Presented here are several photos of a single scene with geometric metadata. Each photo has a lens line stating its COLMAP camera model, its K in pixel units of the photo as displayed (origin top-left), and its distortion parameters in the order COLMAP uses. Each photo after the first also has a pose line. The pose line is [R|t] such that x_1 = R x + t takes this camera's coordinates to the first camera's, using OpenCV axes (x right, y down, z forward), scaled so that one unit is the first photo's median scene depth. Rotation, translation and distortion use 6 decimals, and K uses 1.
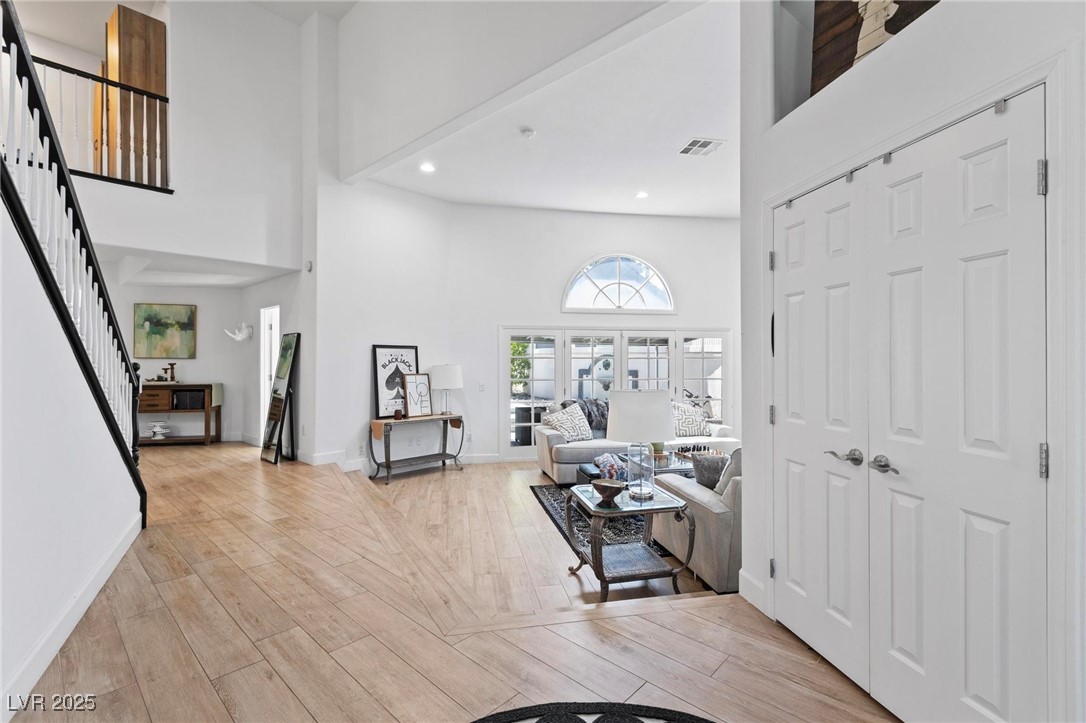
lens RADIAL K [[488.8, 0, 545.8], [0, 488.8, 361.7], [0, 0, 1]] dist [-0.001363, 0.000796]
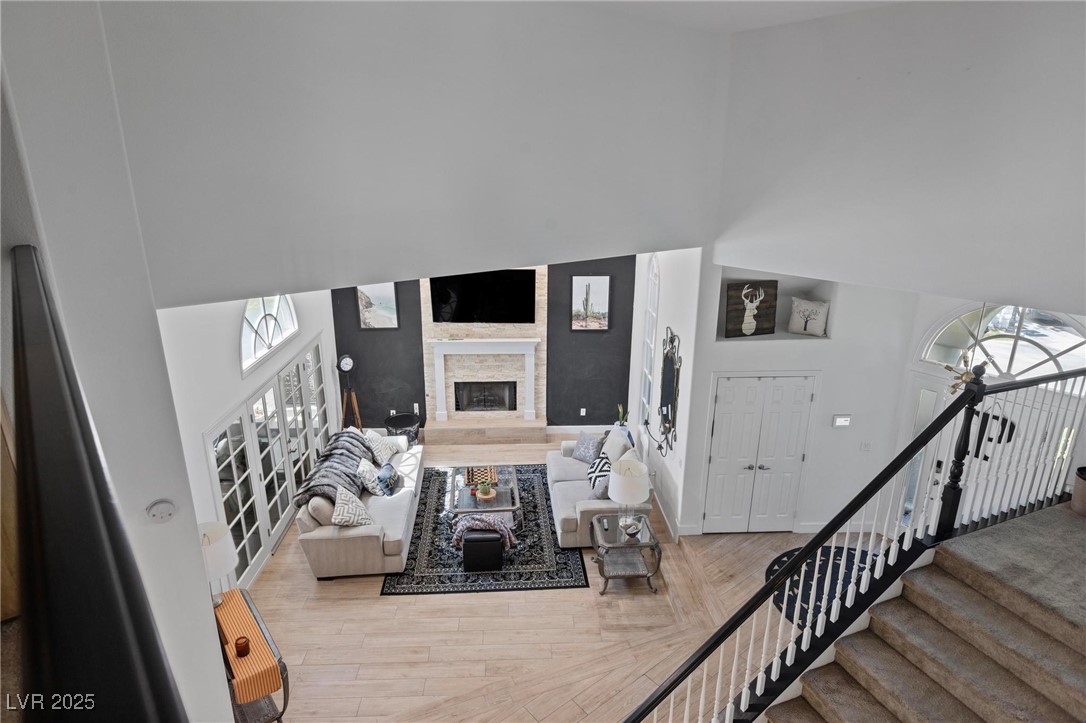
lens RADIAL K [[618.2, 0, 540.4], [0, 618.2, 355.5], [0, 0, 1]] dist [-0.005581, 0.002075]
pose [[0.140290, -0.296134, 0.944788, -0.824474], [-0.002076, 0.954134, 0.299372, -0.447978], [-0.990108, -0.043960, 0.133241, 0.507299]]
